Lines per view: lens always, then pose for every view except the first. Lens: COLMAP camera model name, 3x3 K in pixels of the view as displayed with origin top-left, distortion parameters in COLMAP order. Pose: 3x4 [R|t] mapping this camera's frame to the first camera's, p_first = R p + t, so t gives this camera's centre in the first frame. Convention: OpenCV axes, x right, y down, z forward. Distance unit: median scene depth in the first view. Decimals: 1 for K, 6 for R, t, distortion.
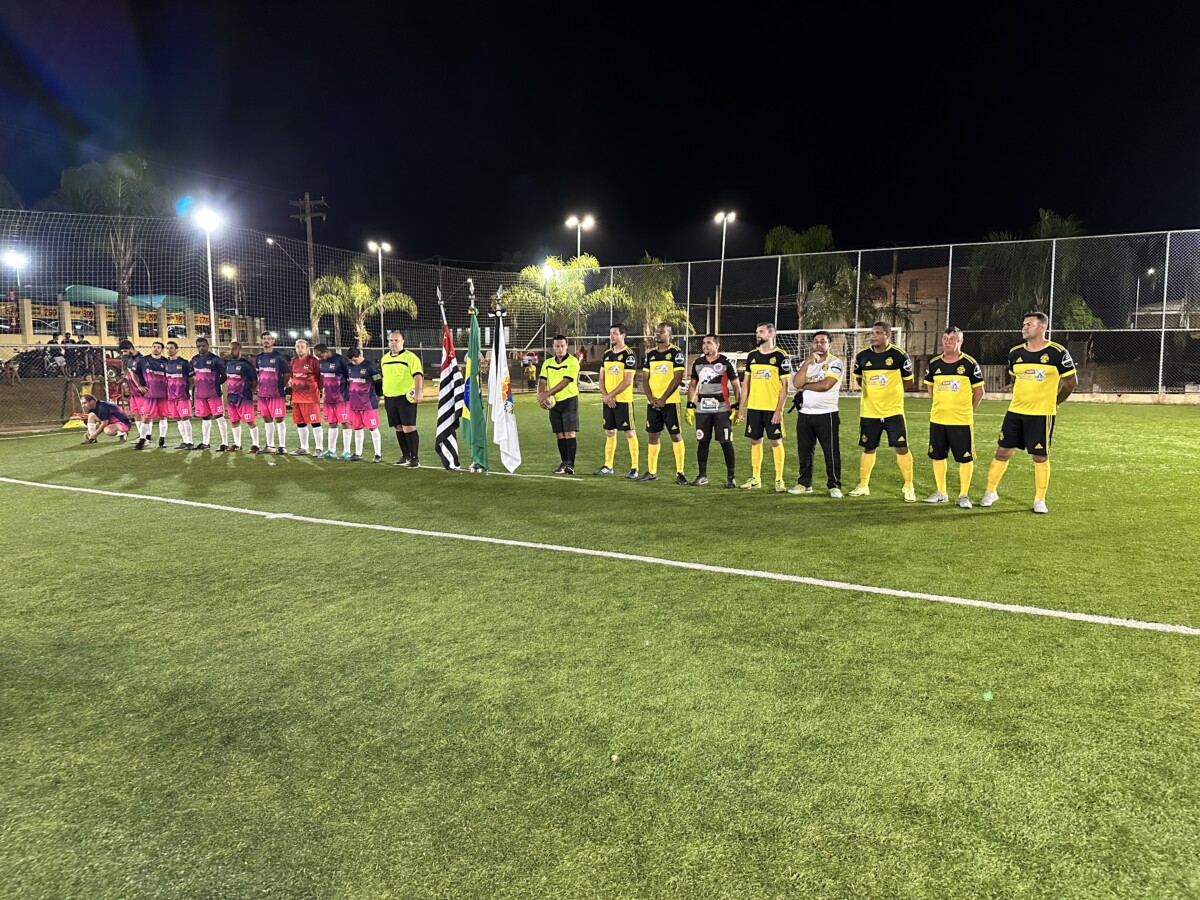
lens RADIAL K [[831.7, 0, 606.9], [0, 831.7, 453.5], [0, 0, 1]] dist [0.066707, -0.075570]
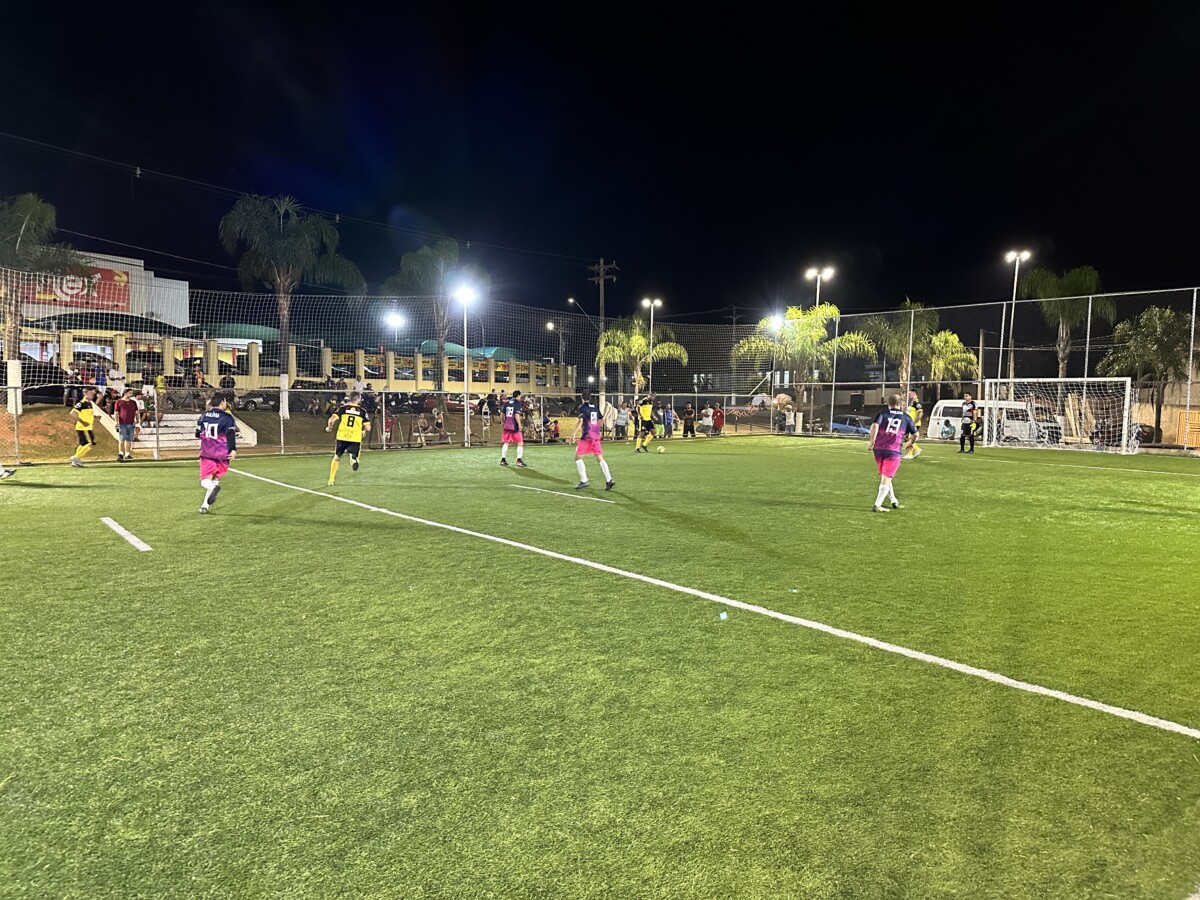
lens RADIAL K [[831.7, 0, 593.5], [0, 831.7, 451.9], [0, 0, 1]] dist [0.066707, -0.075570]
pose [[0.918514, 0.037402, -0.393616, 0.339610], [-0.058209, 0.997460, -0.041052, 0.007461], [0.391081, 0.060619, 0.918358, -0.139215]]
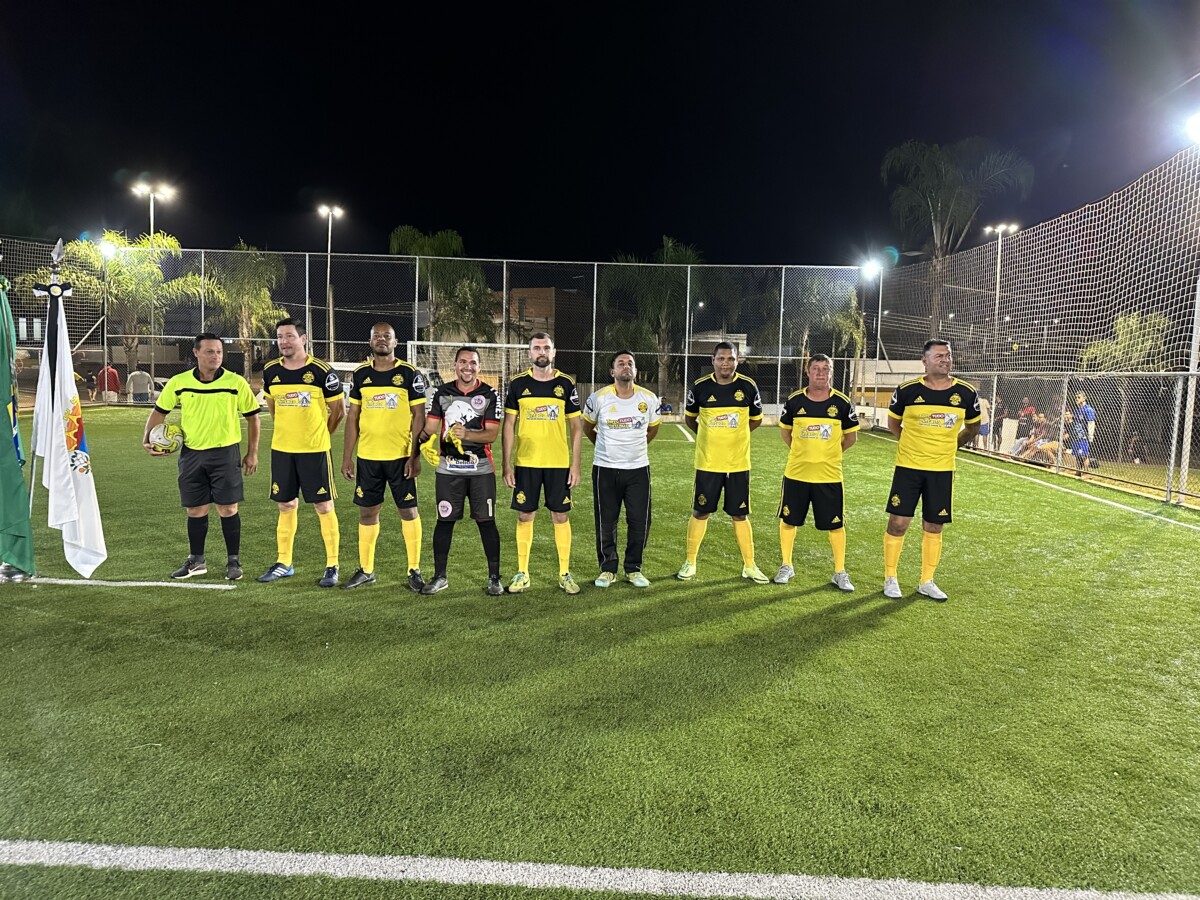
lens RADIAL K [[831.7, 0, 593.8], [0, 831.7, 456.2], [0, 0, 1]] dist [0.066707, -0.075570]
pose [[0.894999, -0.017738, 0.445716, -0.050227], [0.021560, 0.999761, -0.003505, -0.040688], [-0.445547, 0.012747, 0.895168, 0.282149]]
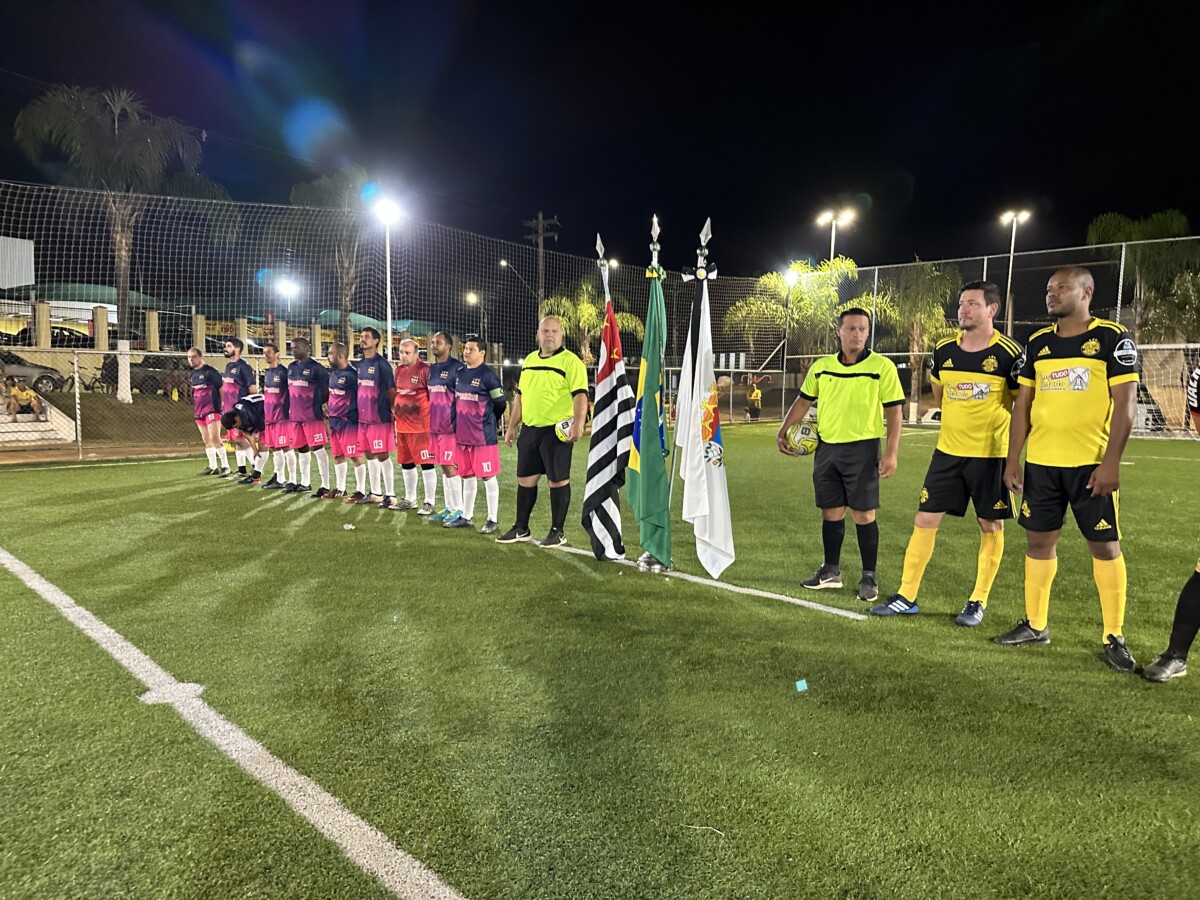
lens RADIAL K [[831.7, 0, 597.8], [0, 831.7, 445.4], [0, 0, 1]] dist [0.066707, -0.075570]
pose [[0.957732, 0.033445, -0.285710, -0.031528], [-0.045827, 0.998273, -0.036761, -0.031139], [0.283987, 0.048300, 0.957611, 0.393483]]
